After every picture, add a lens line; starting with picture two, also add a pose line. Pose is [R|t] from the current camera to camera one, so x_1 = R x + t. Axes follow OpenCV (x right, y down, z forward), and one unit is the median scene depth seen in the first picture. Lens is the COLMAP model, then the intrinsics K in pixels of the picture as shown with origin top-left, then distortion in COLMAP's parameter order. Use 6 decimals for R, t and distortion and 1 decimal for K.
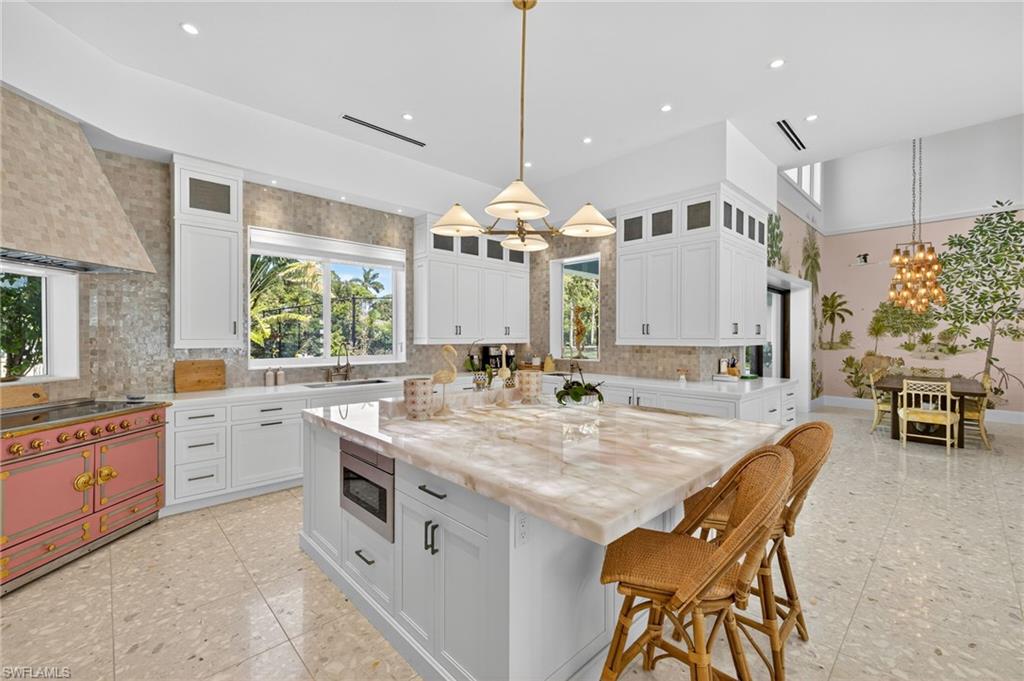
lens RADIAL K [[428.1, 0, 512.0], [0, 428.1, 340.5], [0, 0, 1]] dist [0.000529, -0.000191]
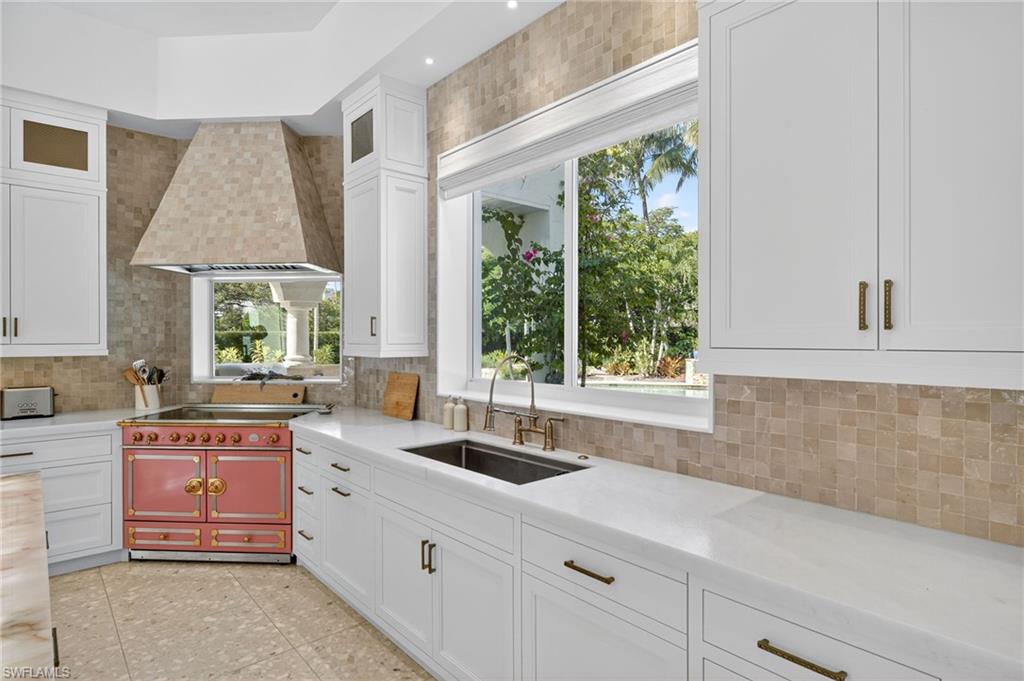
lens RADIAL K [[542.1, 0, 512.0], [0, 542.1, 340.5], [0, 0, 1]] dist [0.002918, 0.000640]
pose [[-0.045543, 0.000411, -0.998962, 0.126056], [-0.010377, 0.999946, 0.000885, -0.009194], [0.998908, 0.010407, -0.045537, 1.013398]]
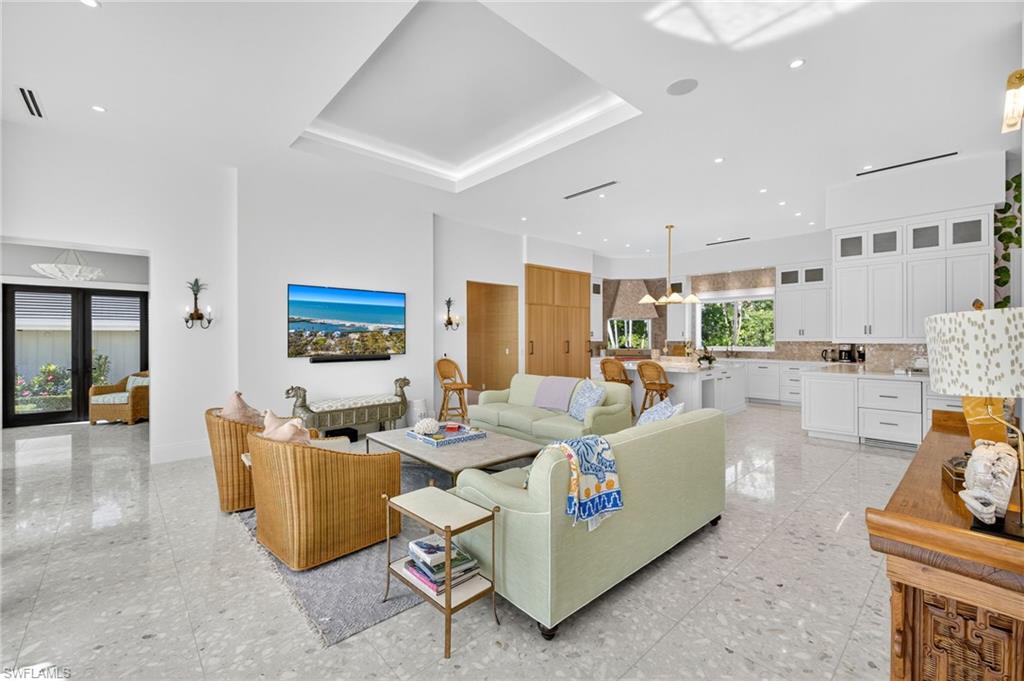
lens RADIAL K [[428.1, 0, 512.0], [0, 428.1, 340.5], [0, 0, 1]] dist [0.000529, -0.000191]
pose [[-0.027409, 0.003351, -0.999619, 1.731067], [-0.006499, 0.999973, 0.003530, 0.008101], [0.999603, 0.006593, -0.027387, -0.016252]]
